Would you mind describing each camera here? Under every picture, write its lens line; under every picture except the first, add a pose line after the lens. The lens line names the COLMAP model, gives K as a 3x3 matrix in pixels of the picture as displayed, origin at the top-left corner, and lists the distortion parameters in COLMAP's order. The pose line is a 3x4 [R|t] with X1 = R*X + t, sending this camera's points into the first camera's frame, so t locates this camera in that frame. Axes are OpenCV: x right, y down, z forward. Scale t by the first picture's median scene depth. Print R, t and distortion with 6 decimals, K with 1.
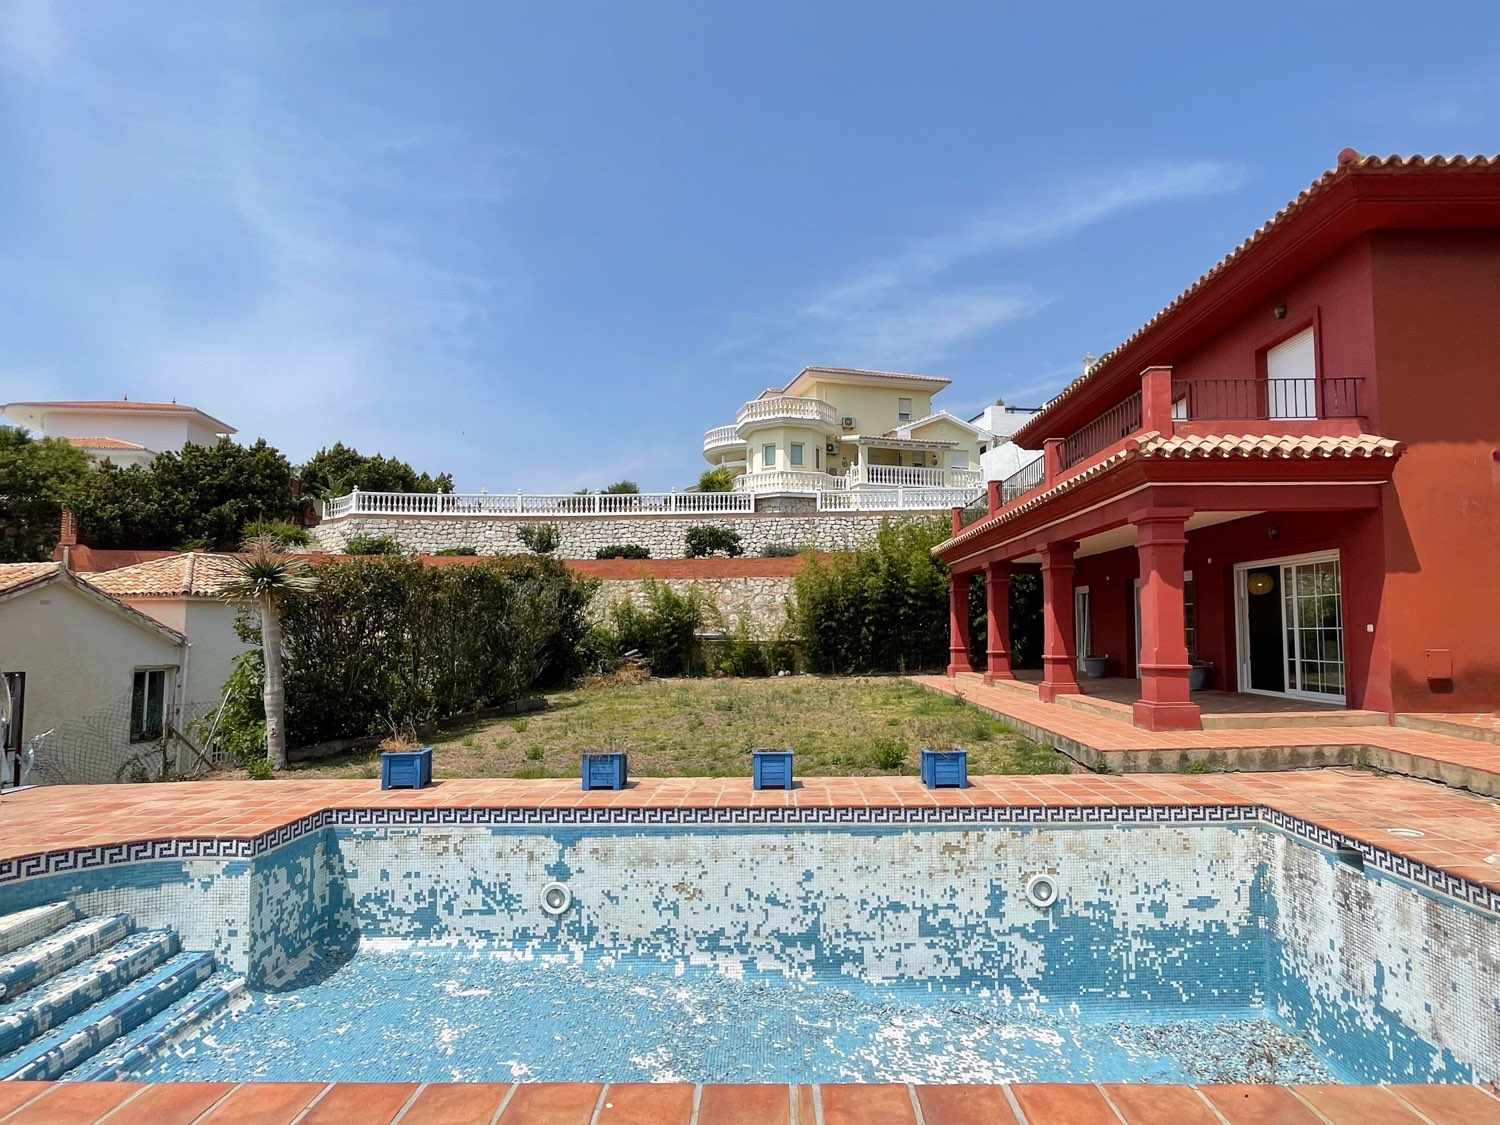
lens RADIAL K [[819.8, 0, 752.7], [0, 819.8, 576.0], [0, 0, 1]] dist [-0.000920, -0.001419]
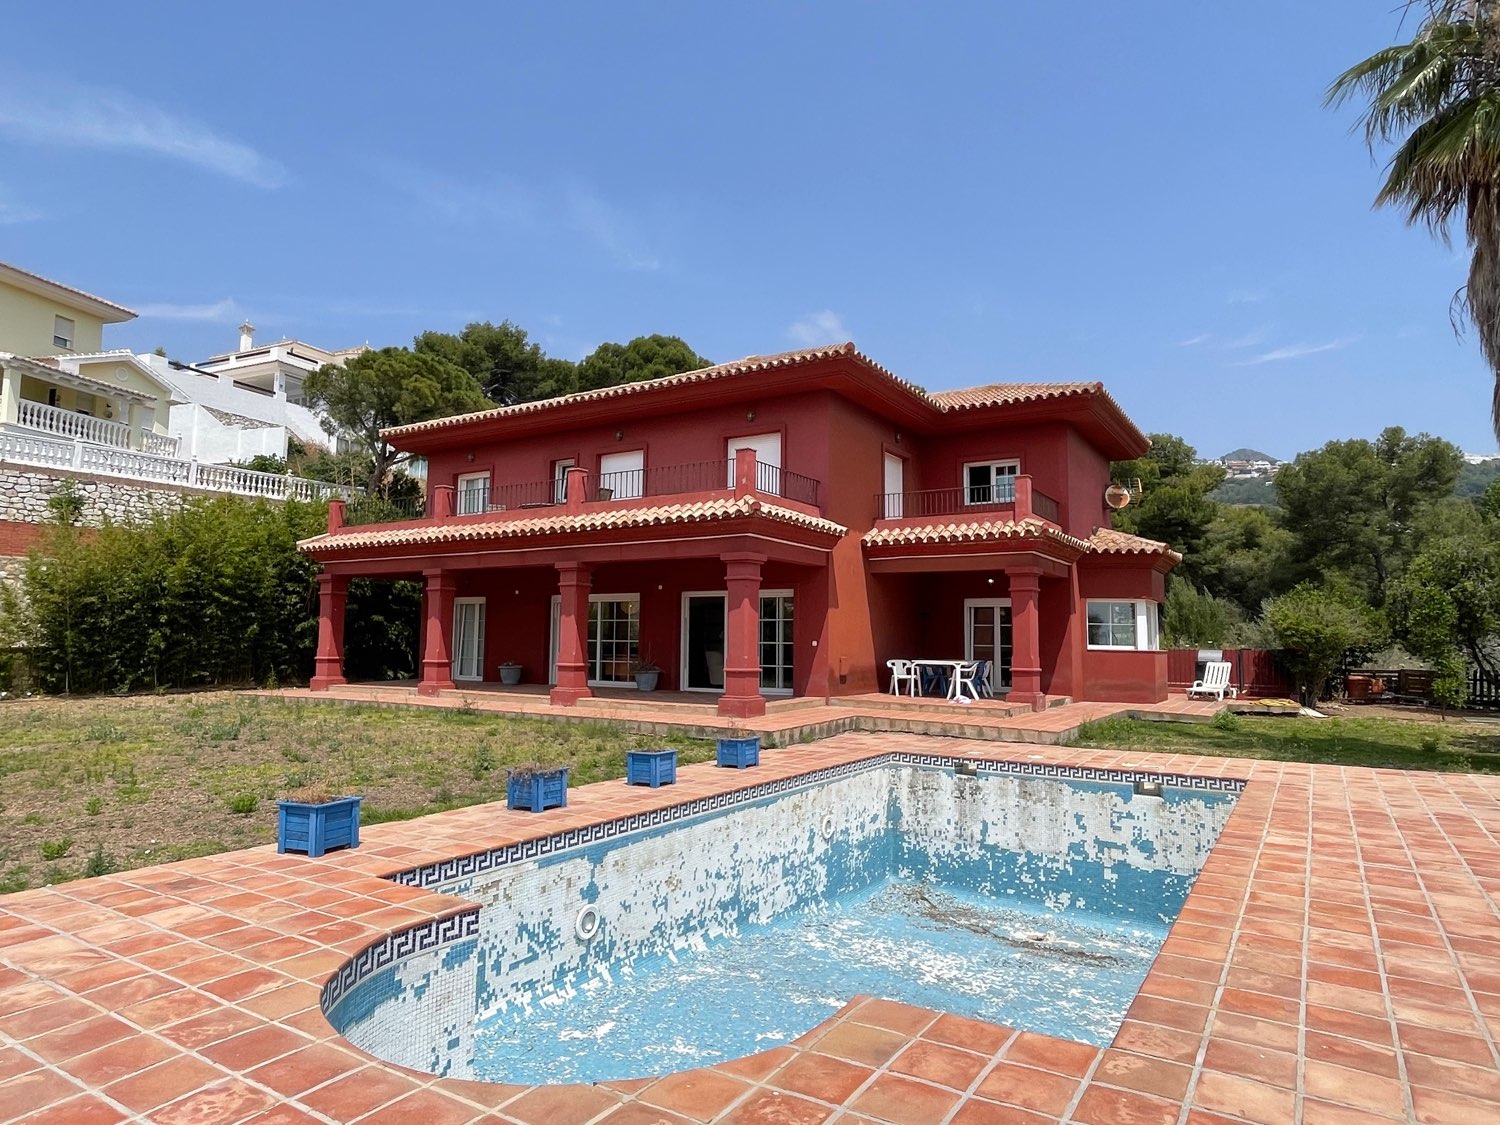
lens RADIAL K [[901.2, 0, 750.0], [0, 901.2, 562.5], [0, 0, 1]] dist [0.002689, -0.000160]
pose [[0.512825, 0.088049, 0.853966, -1.068149], [-0.072500, 0.995615, -0.059117, 0.028948], [-0.855426, -0.031596, 0.516960, 0.316969]]
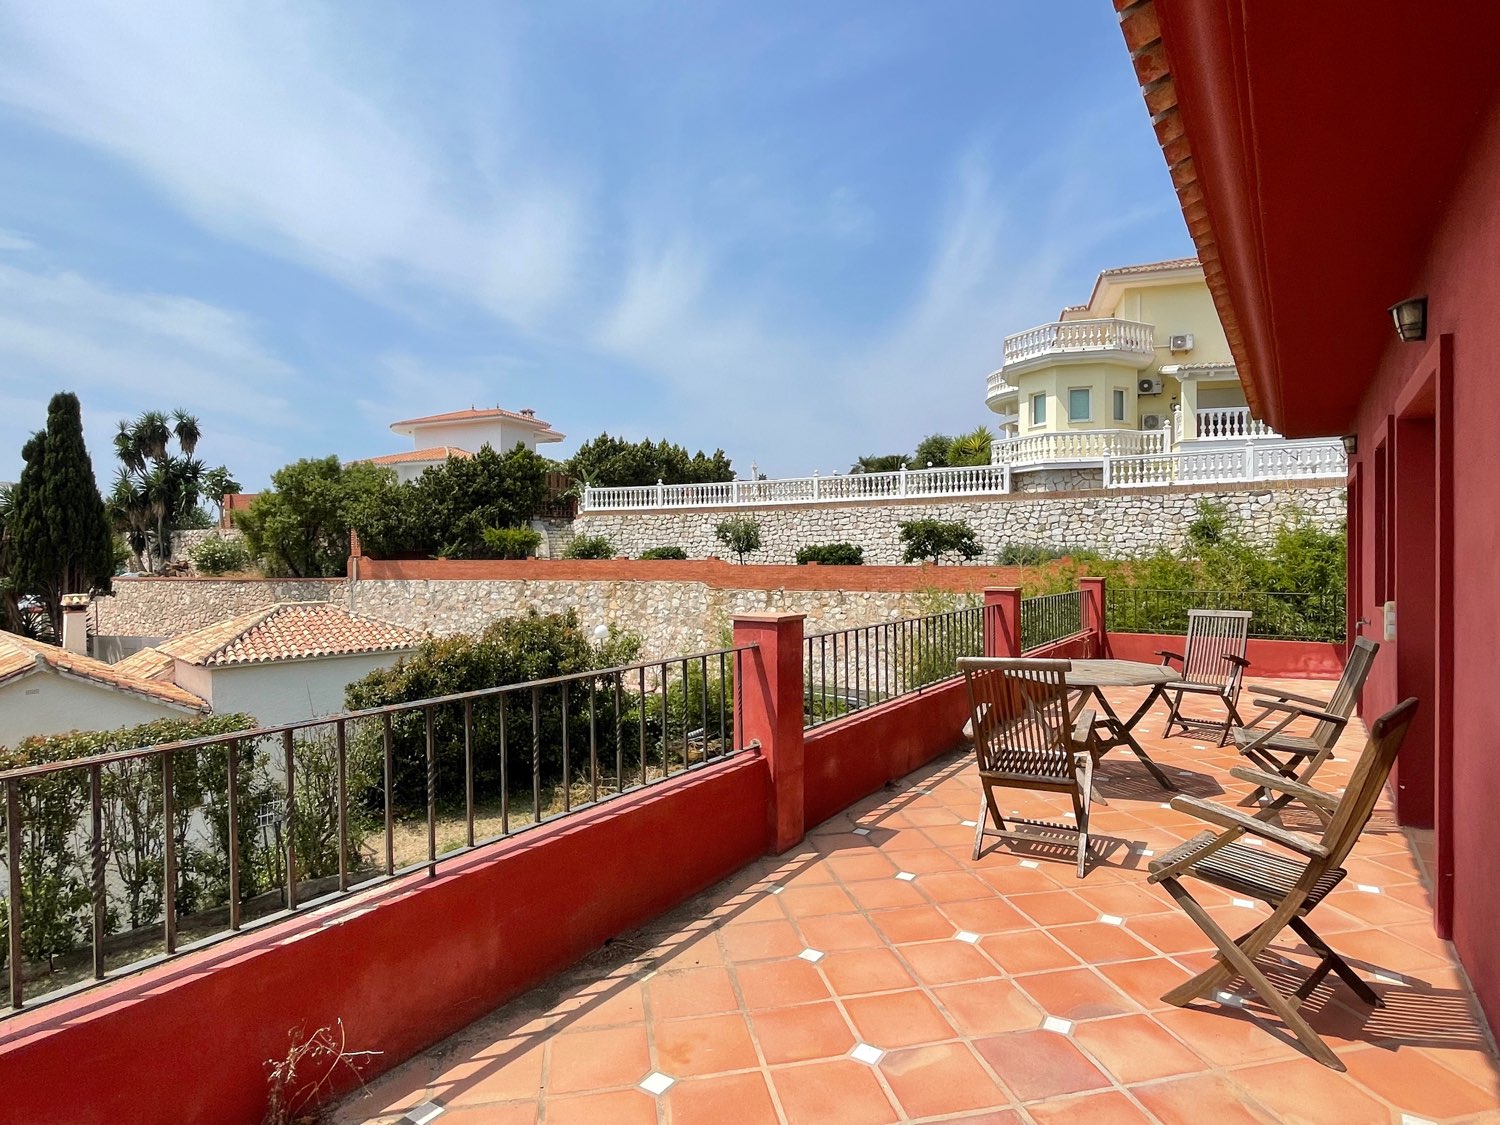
lens RADIAL K [[781.6, 0, 750.0], [0, 781.6, 562.5], [0, 0, 1]] dist [-0.044438, -0.000250]
pose [[0.832649, 0.016286, -0.553562, 1.038086], [0.029912, 0.996786, 0.074318, -0.406066], [0.552993, -0.078439, 0.829486, 1.684151]]
